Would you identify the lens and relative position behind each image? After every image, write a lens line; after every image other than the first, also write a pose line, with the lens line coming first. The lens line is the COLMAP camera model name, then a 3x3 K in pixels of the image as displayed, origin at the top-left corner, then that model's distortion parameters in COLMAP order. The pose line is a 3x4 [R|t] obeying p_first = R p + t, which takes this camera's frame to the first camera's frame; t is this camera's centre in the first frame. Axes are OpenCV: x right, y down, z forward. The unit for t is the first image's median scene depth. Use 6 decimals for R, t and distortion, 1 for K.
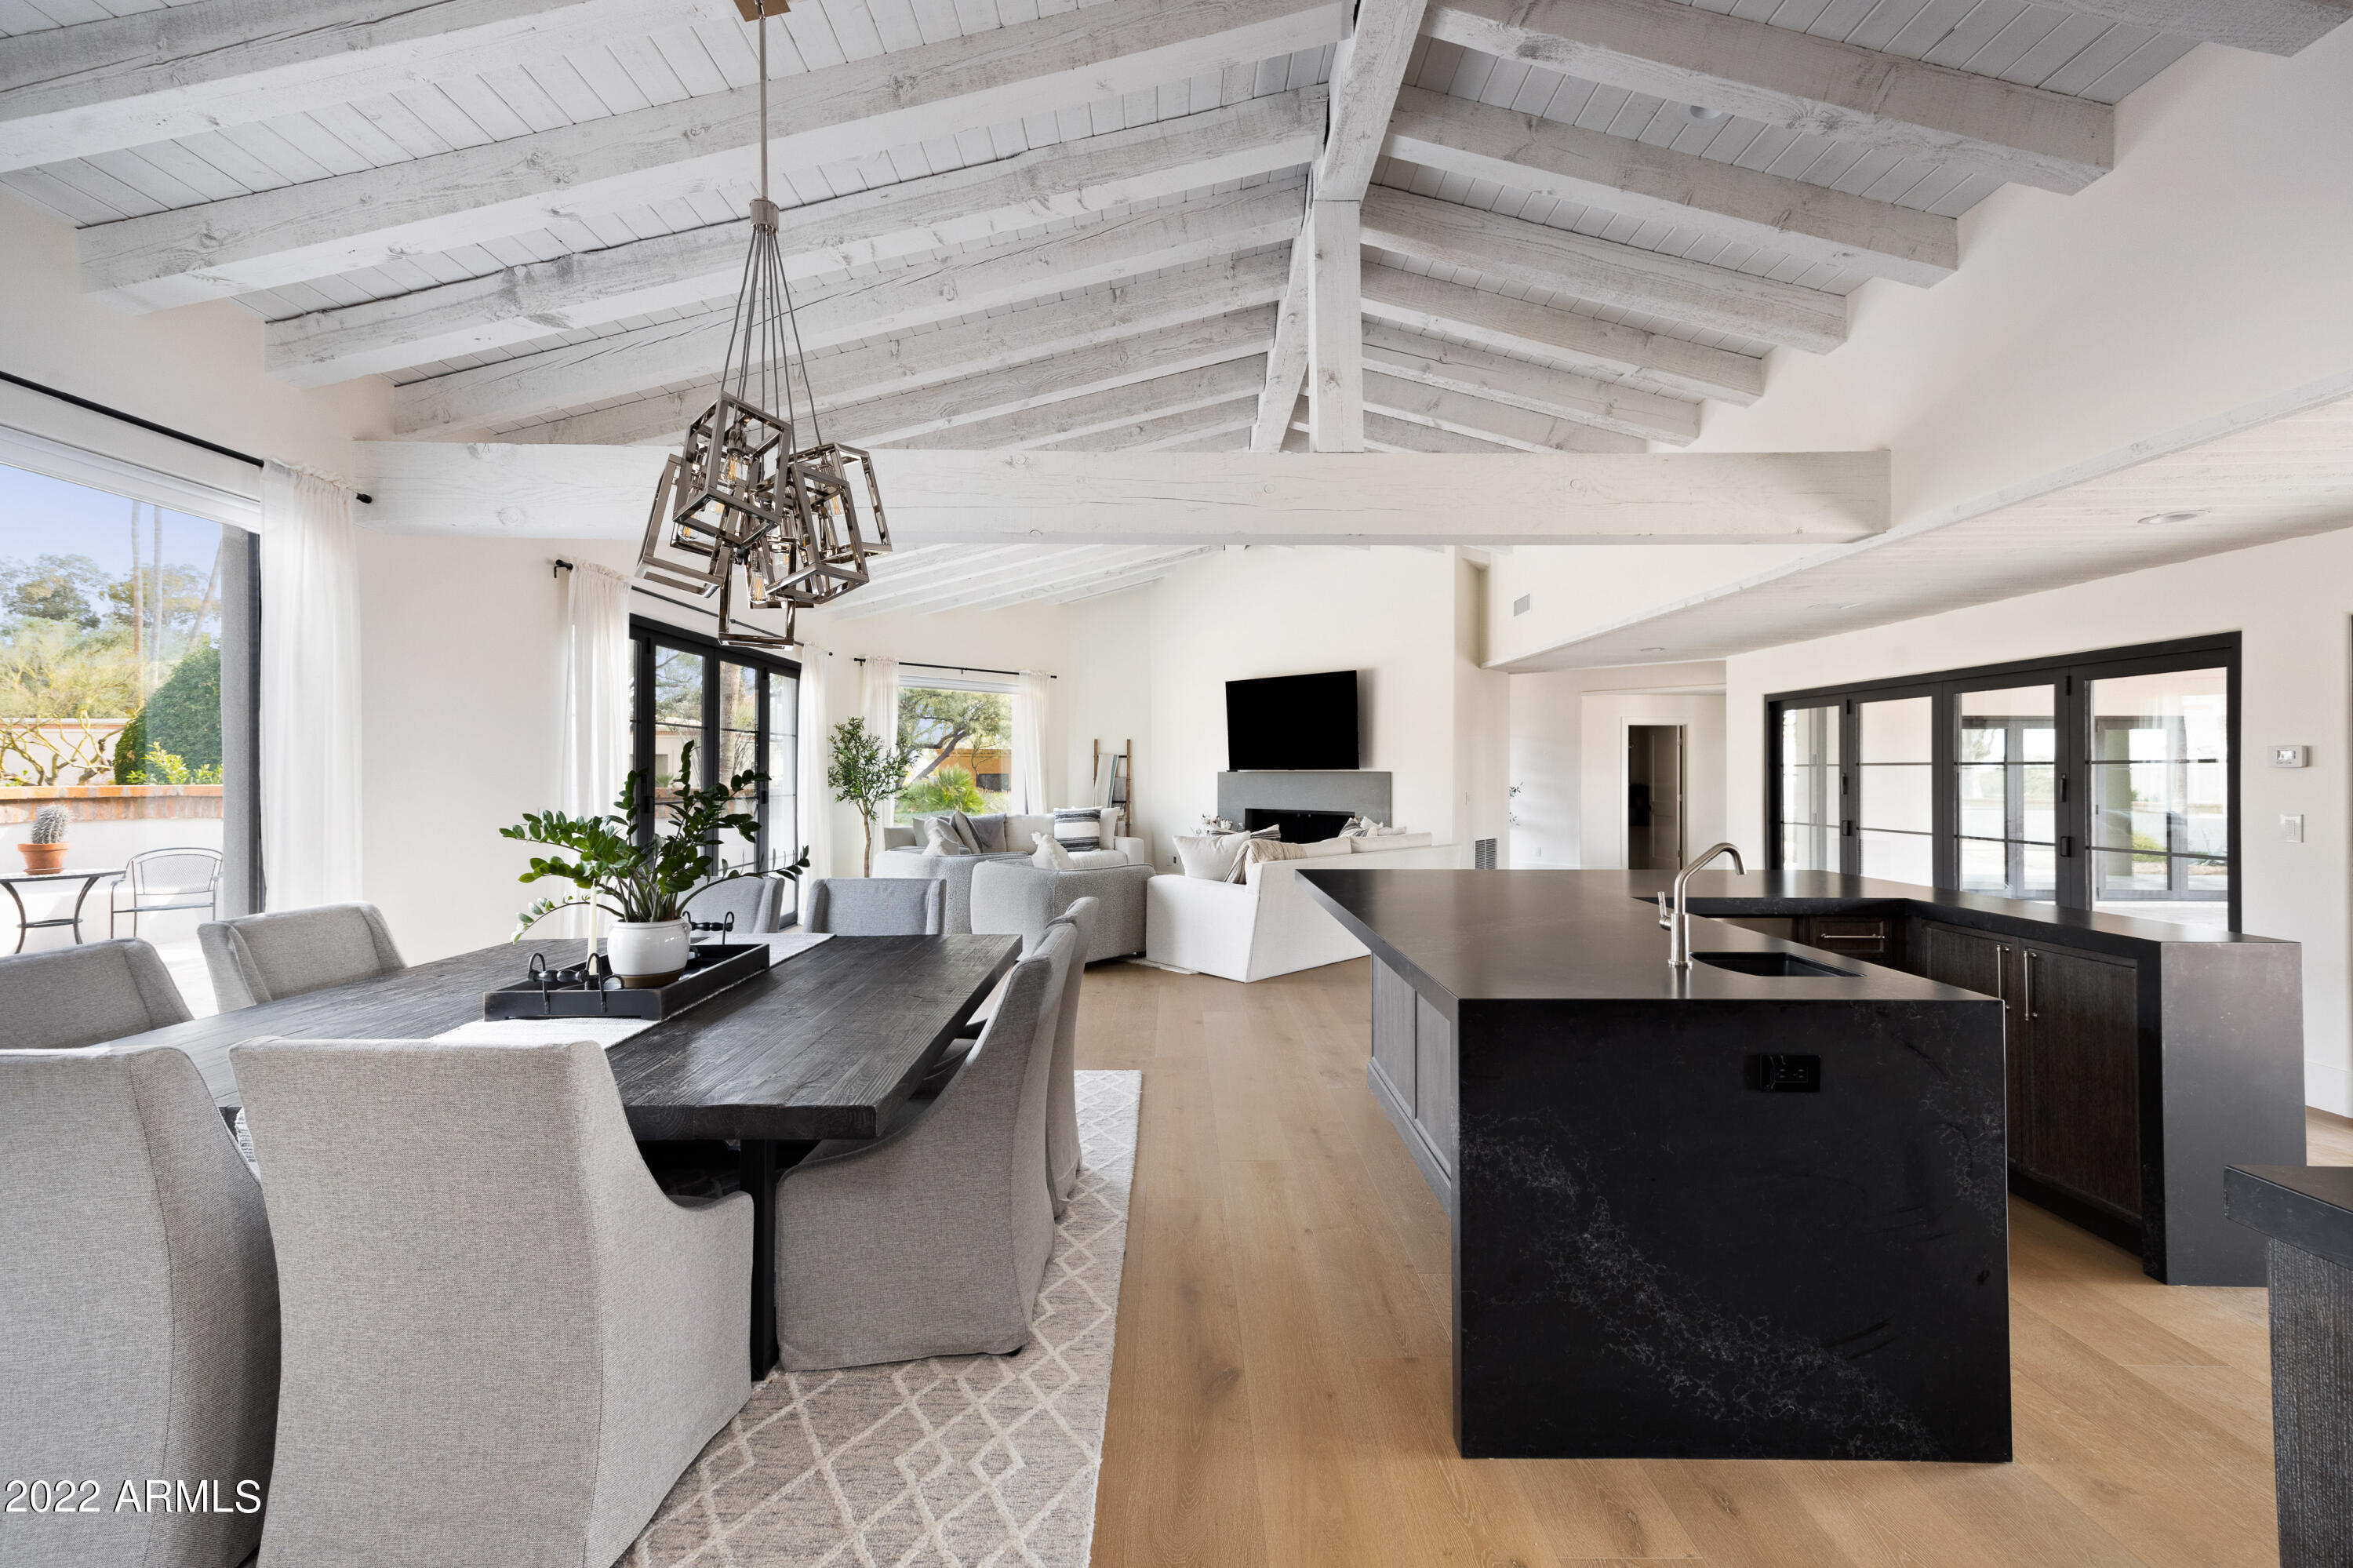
lens RADIAL K [[1013.9, 0, 1185.2], [0, 1013.9, 773.1], [0, 0, 1]] dist [0.002511, 0.000103]
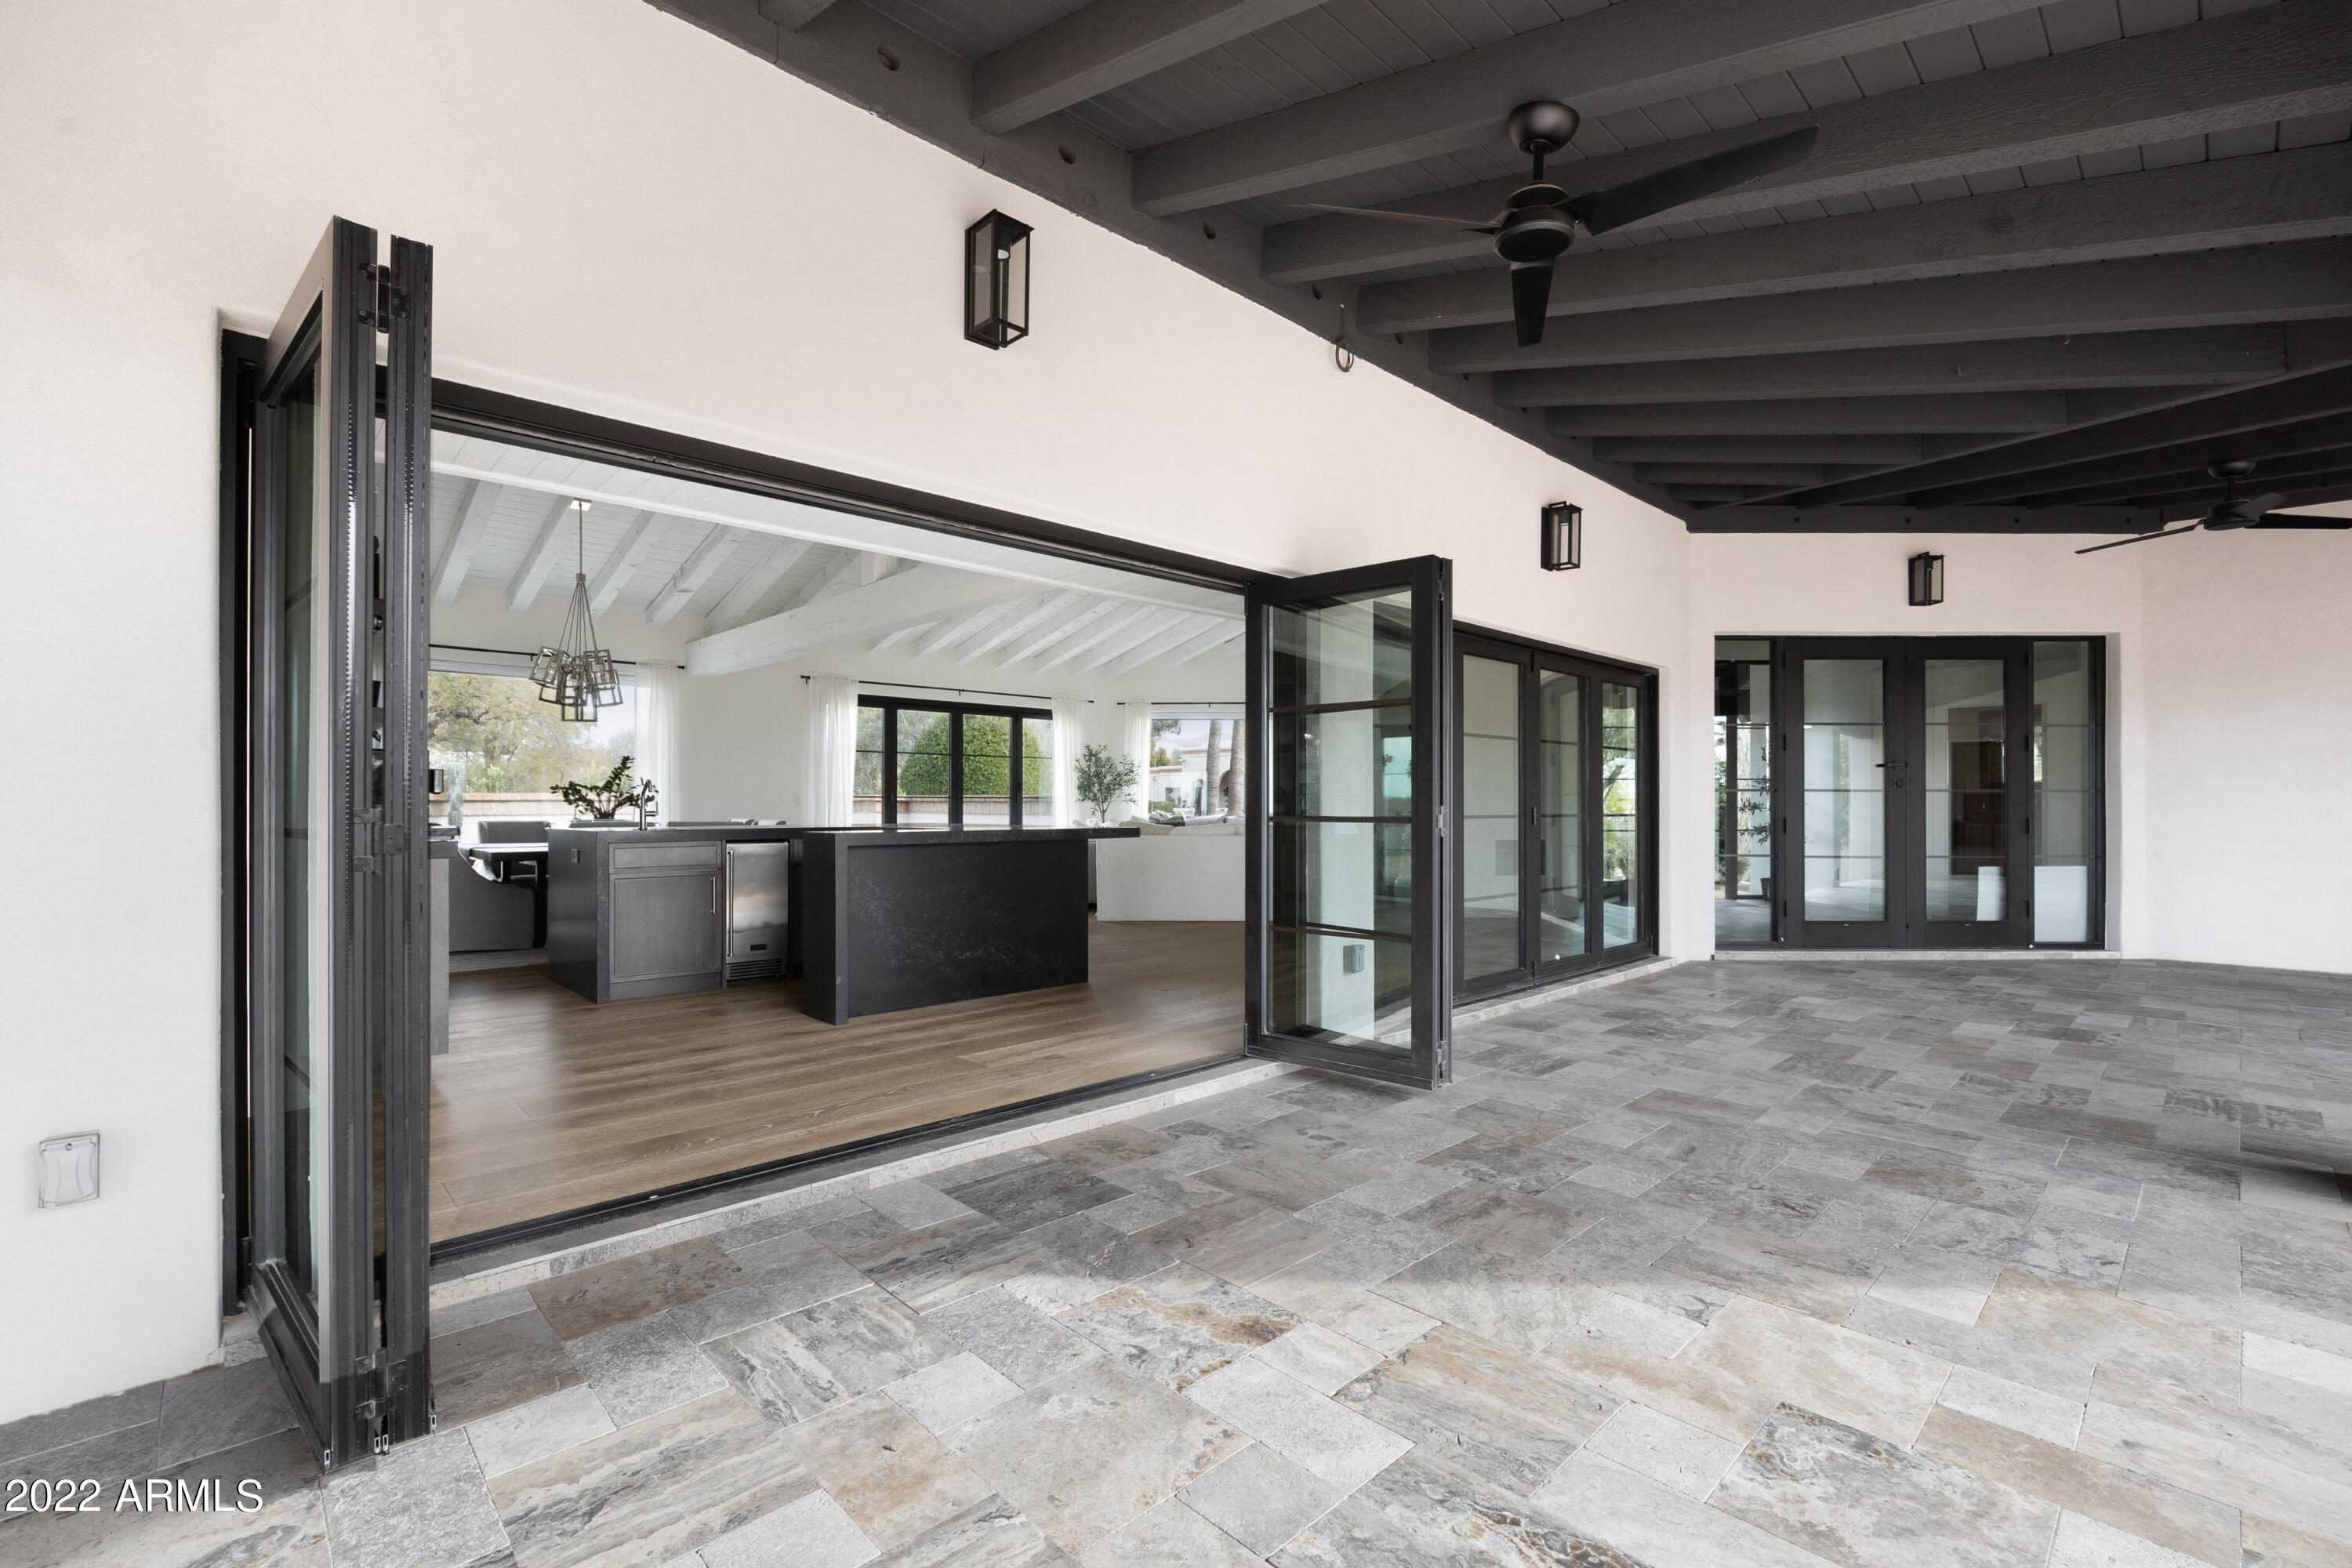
lens RADIAL K [[1062.0, 0, 1168.0], [0, 1062.0, 795.6], [0, 0, 1]] dist [-0.004764, 0.000413]
pose [[0.686228, -0.008227, -0.727340, 0.815969], [0.002499, 0.999957, -0.008953, 0.031193], [0.727382, 0.004326, 0.686219, 0.042029]]
